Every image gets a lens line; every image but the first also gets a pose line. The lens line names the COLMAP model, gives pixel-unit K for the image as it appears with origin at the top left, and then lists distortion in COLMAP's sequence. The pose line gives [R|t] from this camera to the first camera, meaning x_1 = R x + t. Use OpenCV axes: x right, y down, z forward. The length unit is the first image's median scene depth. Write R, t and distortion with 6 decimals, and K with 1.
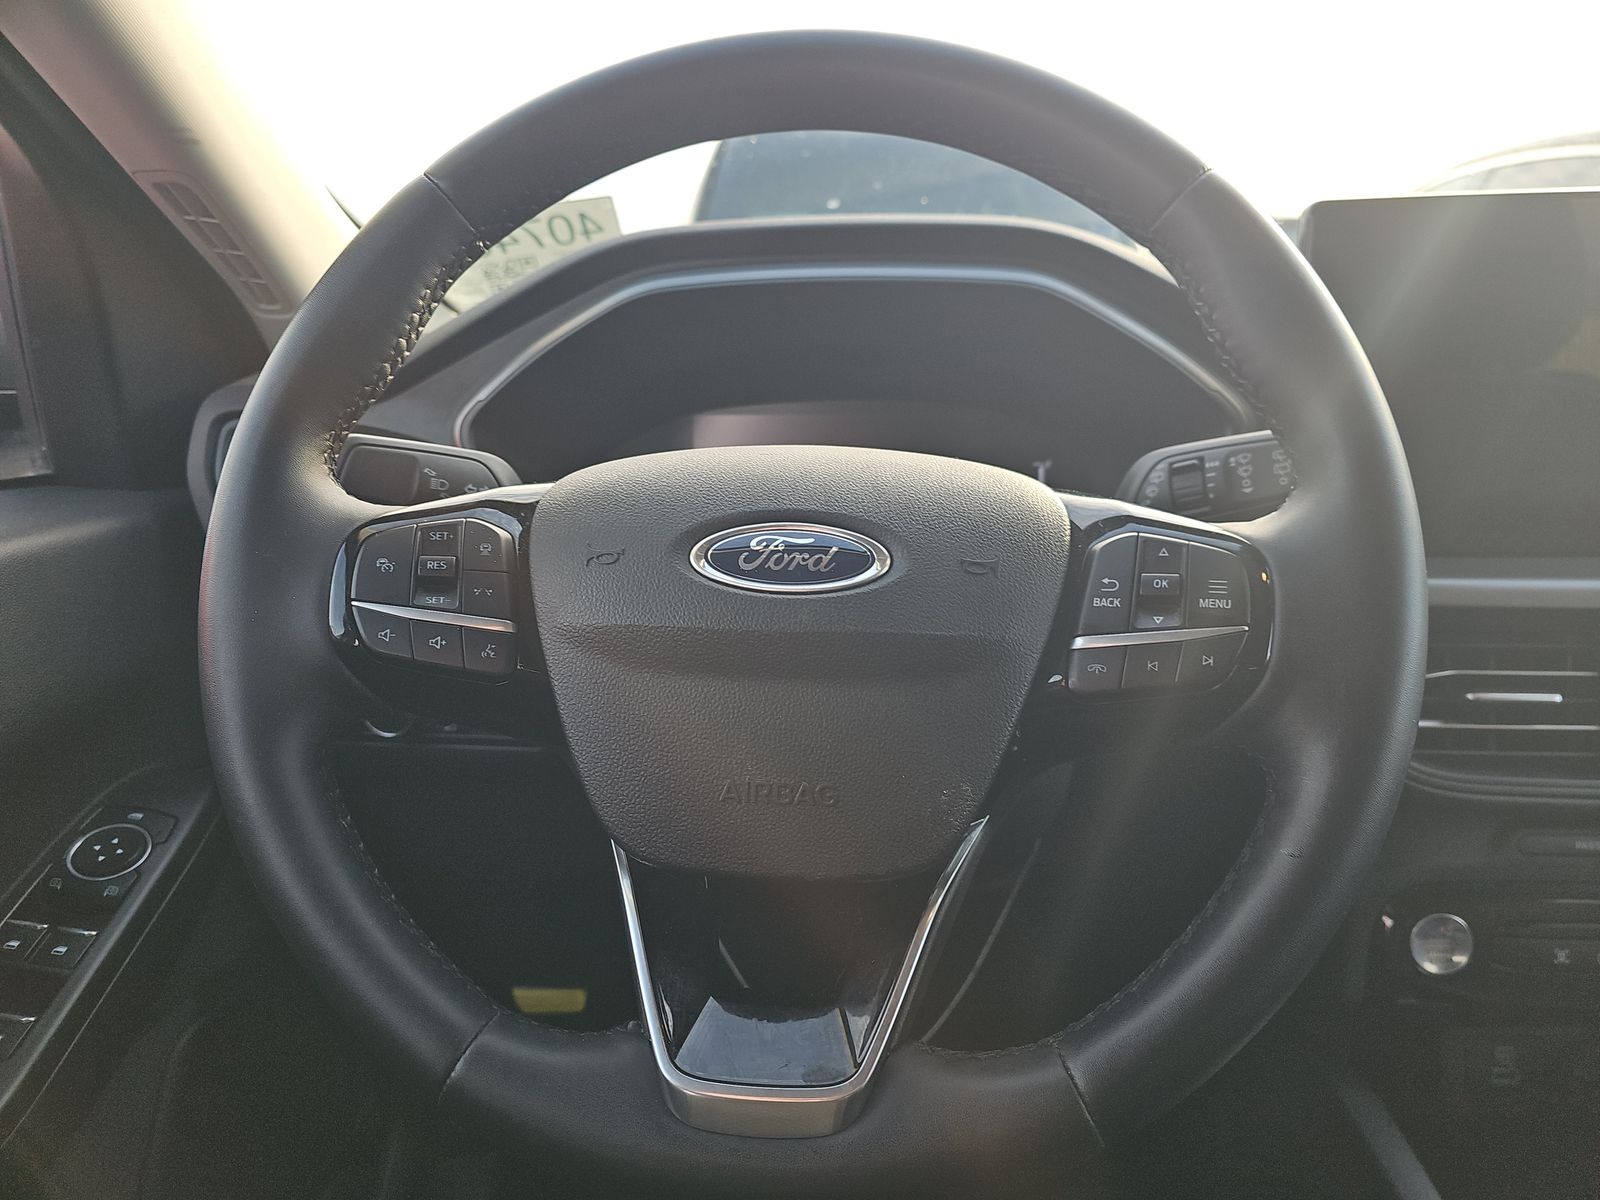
lens RADIAL K [[1088.9, 0, 798.1], [0, 1088.9, 609.7], [0, 0, 1]] dist [0.026780, -0.006334]
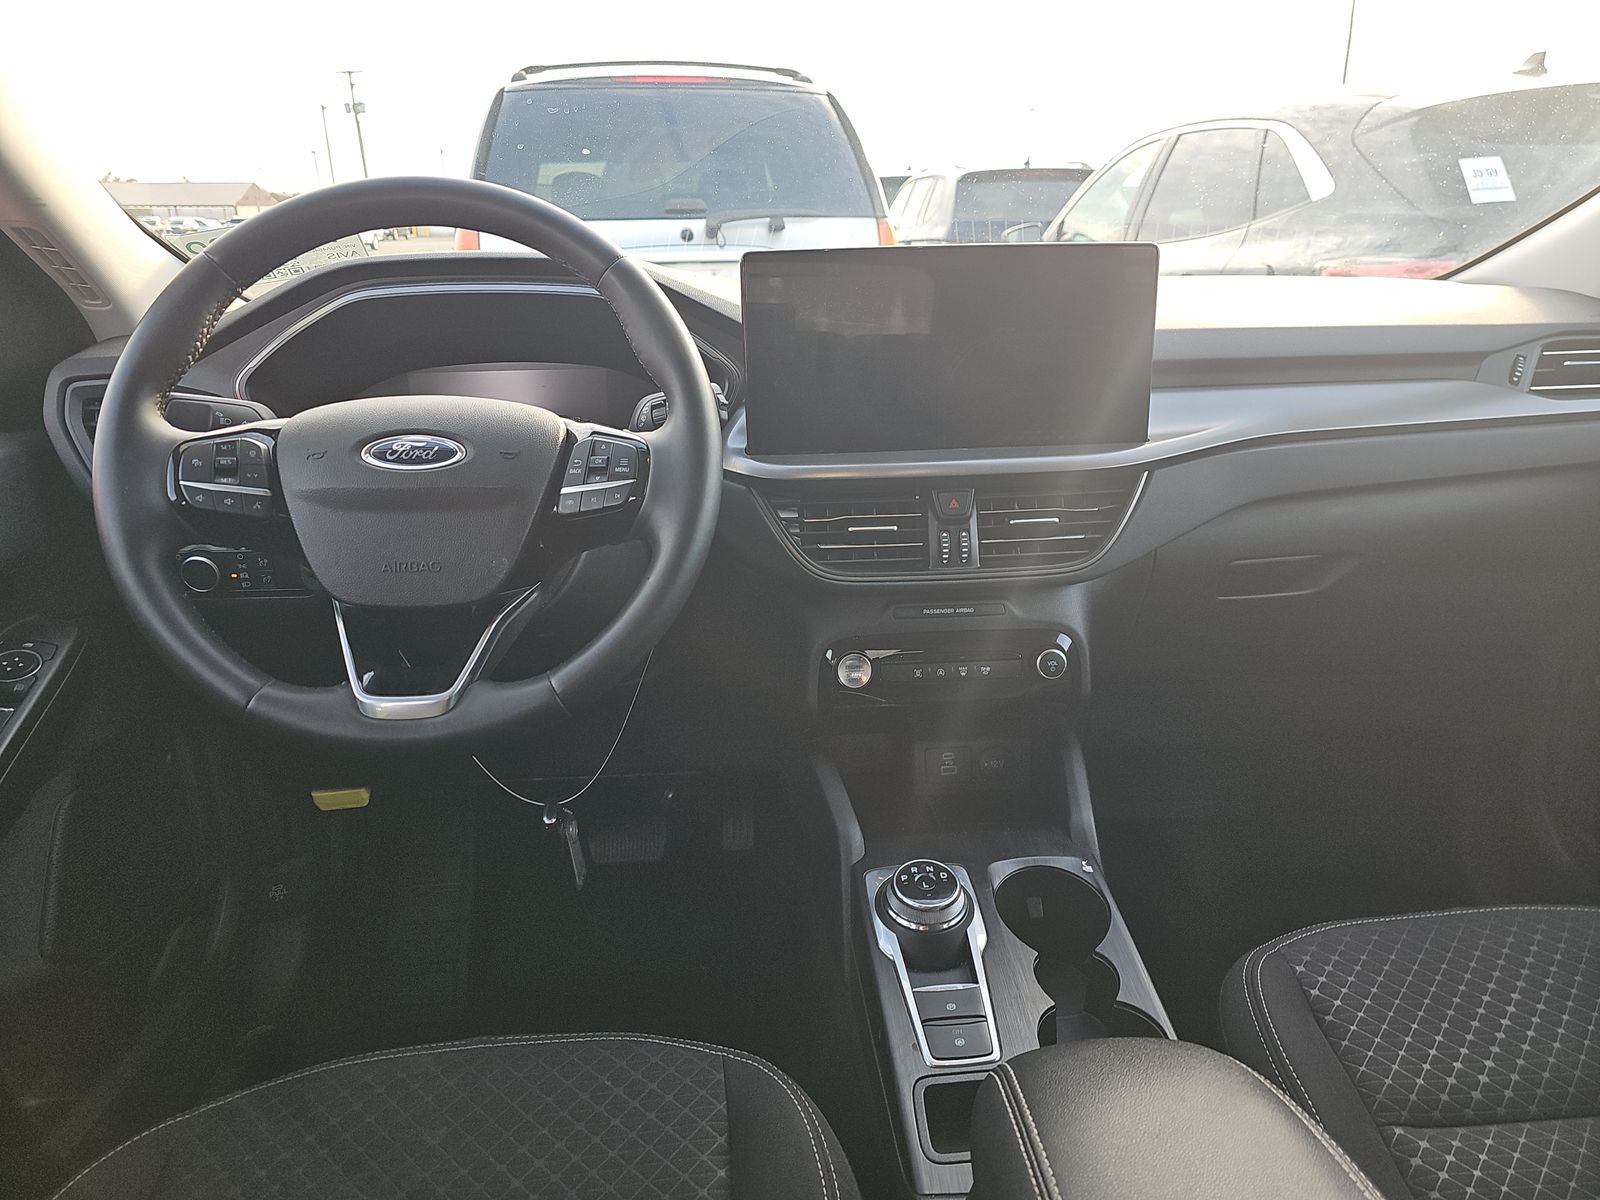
lens RADIAL K [[1088.9, 0, 801.4], [0, 1088.9, 596.4], [0, 0, 1]] dist [0.026780, -0.006334]
pose [[0.987522, -0.045423, 0.150785, 0.369813], [0.038965, 0.998204, 0.045510, 0.147556], [-0.152581, -0.039066, 0.987518, -1.075814]]
